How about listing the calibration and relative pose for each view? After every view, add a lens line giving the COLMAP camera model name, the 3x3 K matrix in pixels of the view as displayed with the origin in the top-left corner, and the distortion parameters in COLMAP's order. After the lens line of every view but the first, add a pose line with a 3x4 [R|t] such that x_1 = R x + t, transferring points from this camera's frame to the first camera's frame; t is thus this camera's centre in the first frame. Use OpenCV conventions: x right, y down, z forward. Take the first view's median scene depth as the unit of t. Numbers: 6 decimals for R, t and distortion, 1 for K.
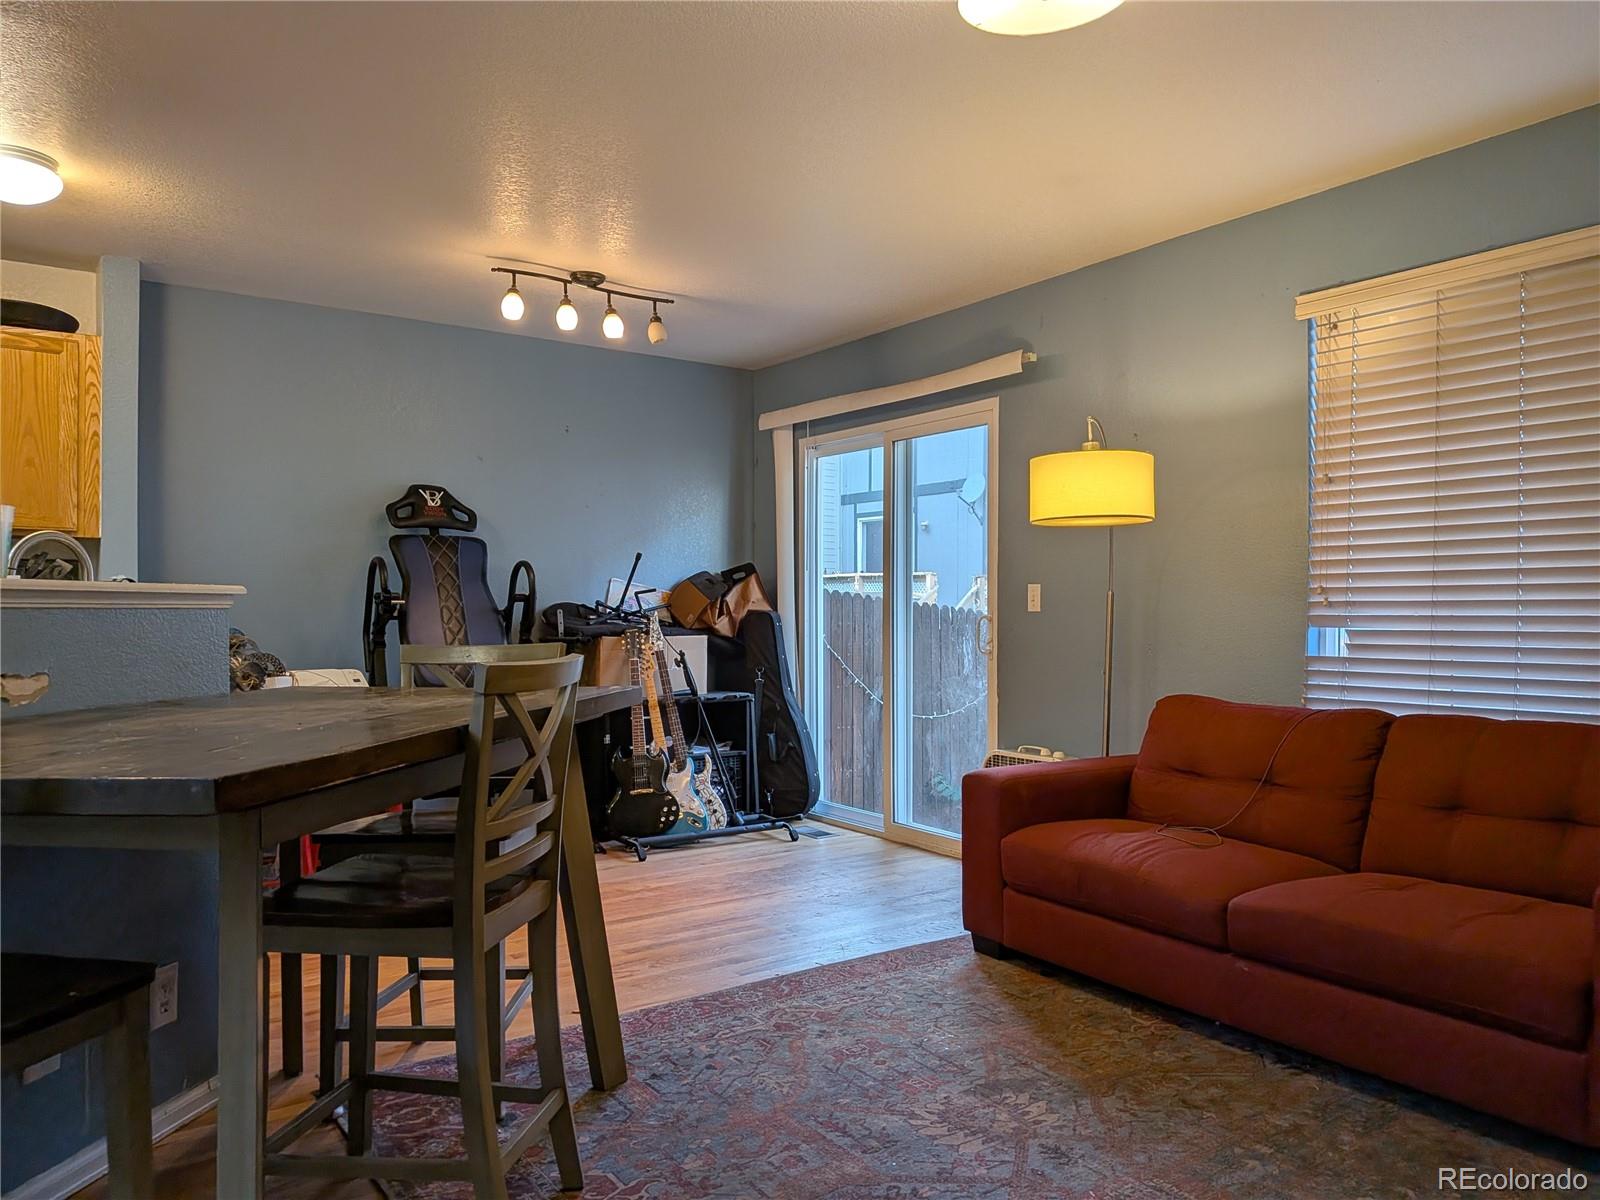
lens RADIAL K [[1150.8, 0, 800.0], [0, 1150.8, 600.0], [0, 0, 1]] dist [0.081144, -0.131849]
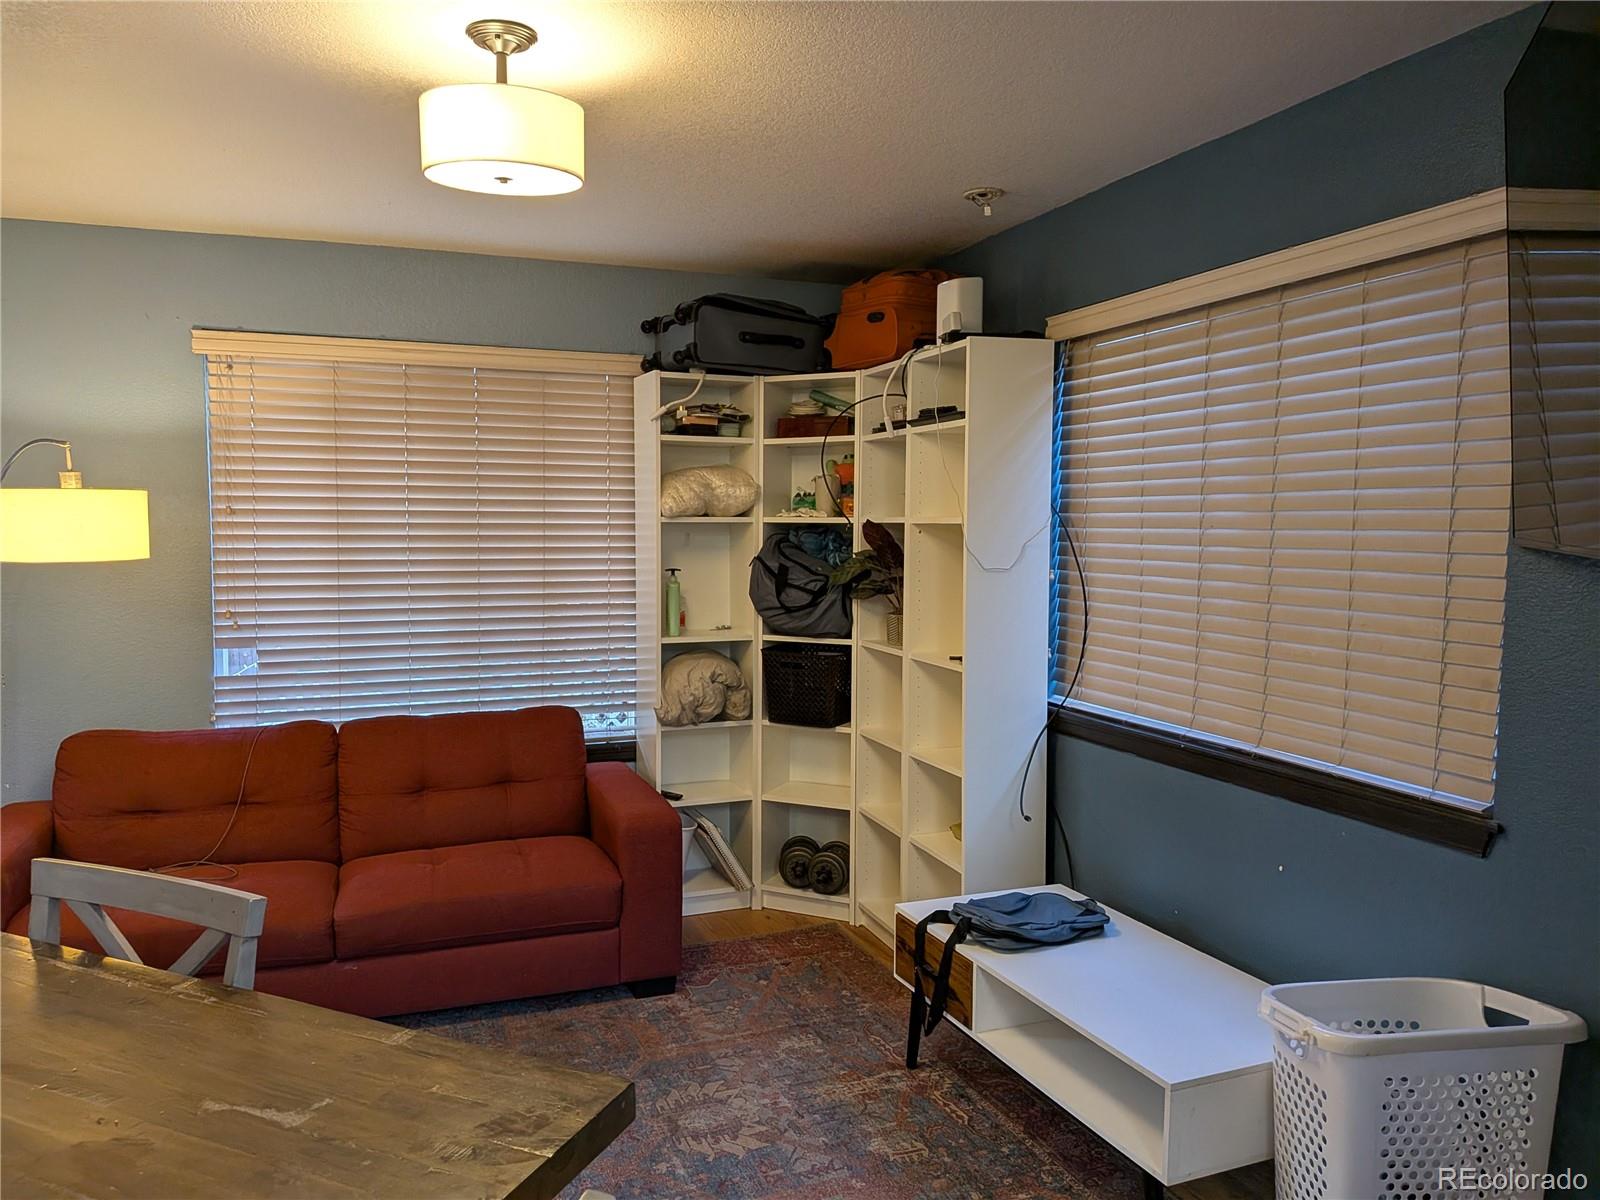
lens RADIAL K [[1140.2, 0, 796.1], [0, 1140.2, 612.7], [0, 0, 1]] dist [0.054761, -0.136228]
pose [[0.234669, -0.072244, 0.969387, -0.460061], [-0.009054, 0.997029, 0.076496, -0.097351], [-0.972033, -0.026728, 0.233317, 0.251240]]
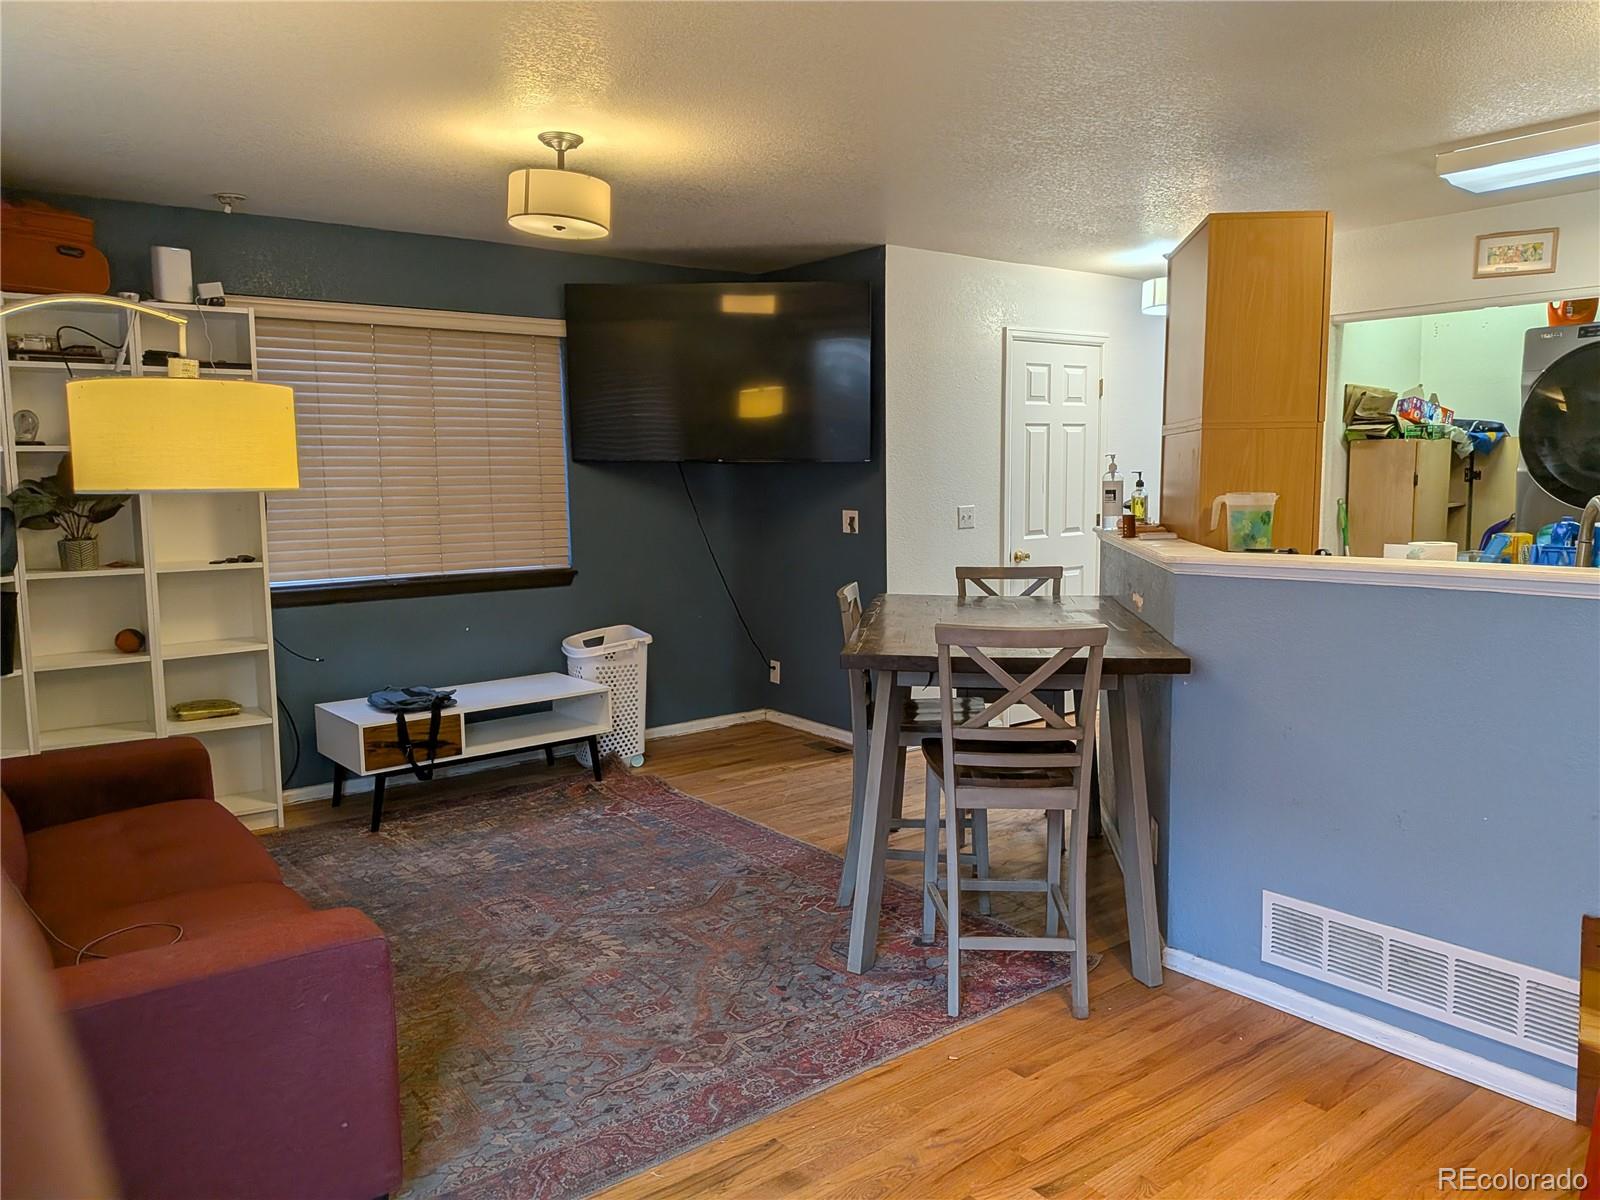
lens RADIAL K [[1137.2, 0, 800.0], [0, 1137.2, 600.0], [0, 0, 1]] dist [0.004583, -0.003585]
pose [[-0.998758, 0.013977, -0.047819, -0.035674], [0.008648, 0.993906, 0.109892, -0.071084], [0.049064, 0.109342, -0.992793, 1.560737]]
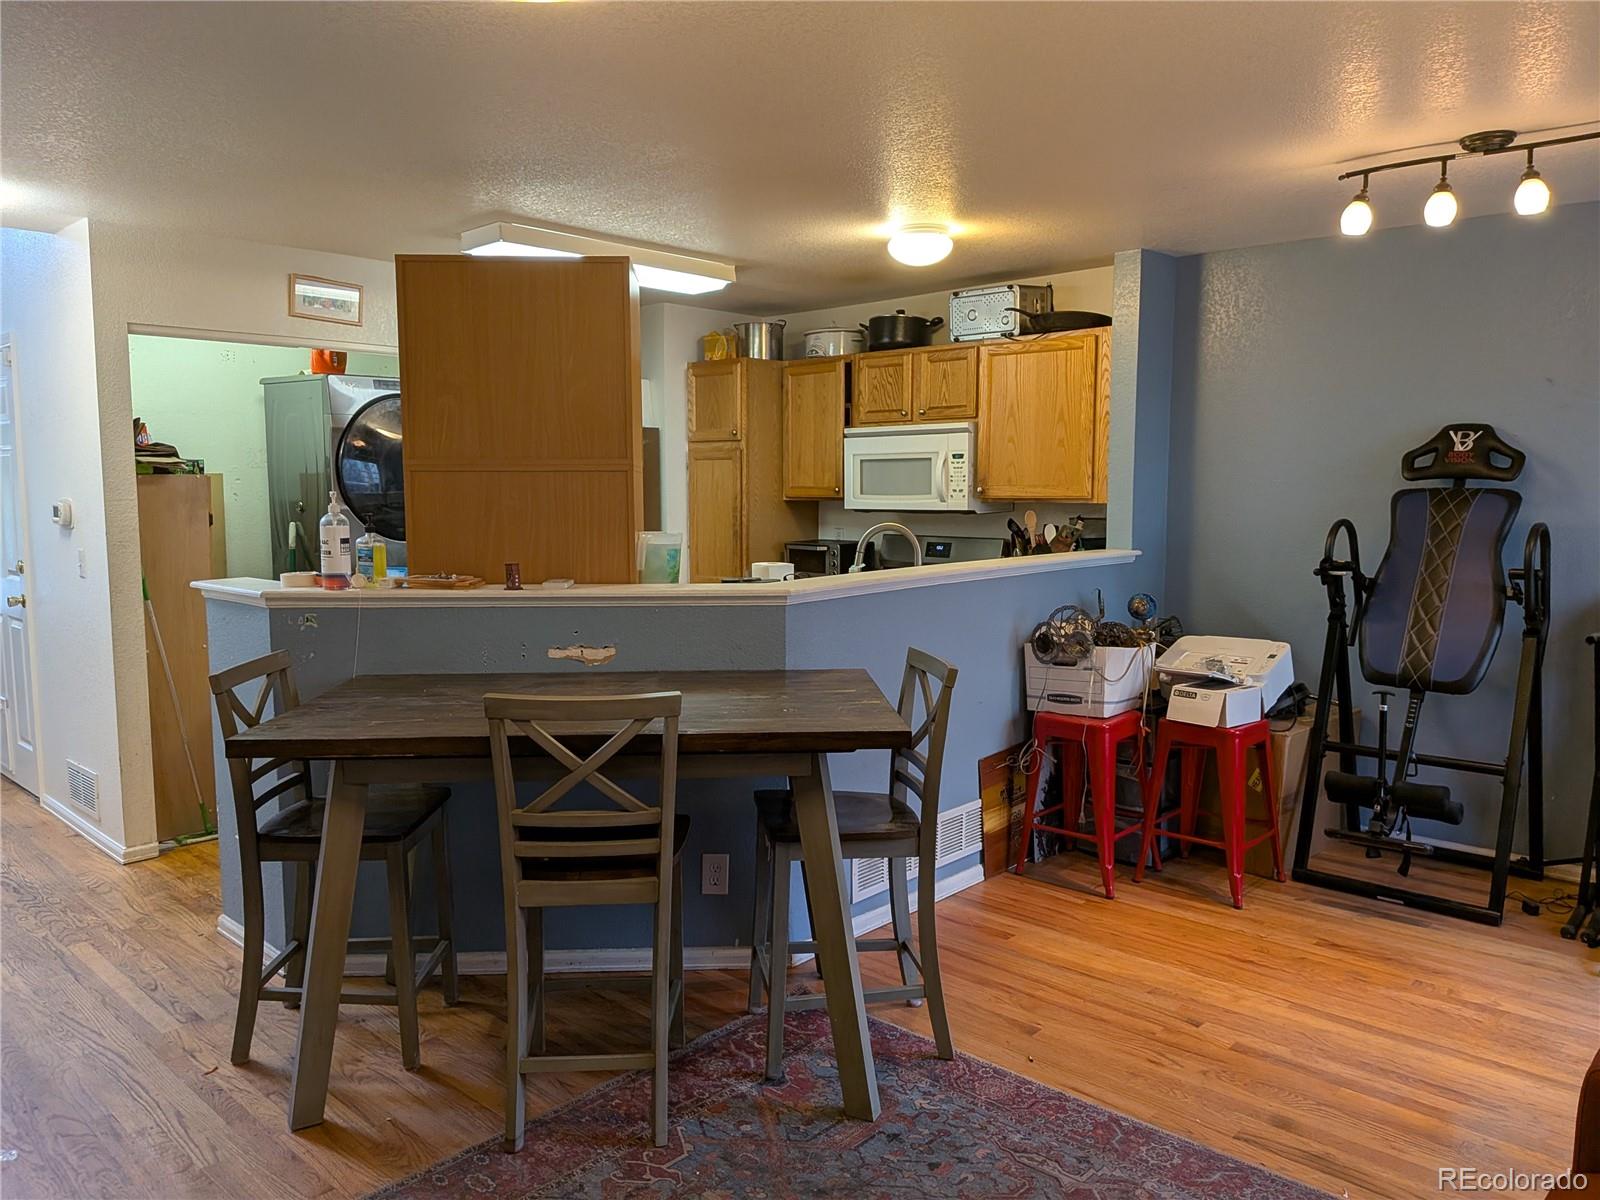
lens RADIAL K [[1163.9, 0, 802.6], [0, 1163.9, 578.7], [0, 0, 1]] dist [0.000486, -0.003985]
pose [[0.205262, 0.081420, -0.975314, 0.561983], [0.010533, 0.996292, 0.085388, -0.096202], [0.978650, -0.027800, 0.203643, 0.554830]]
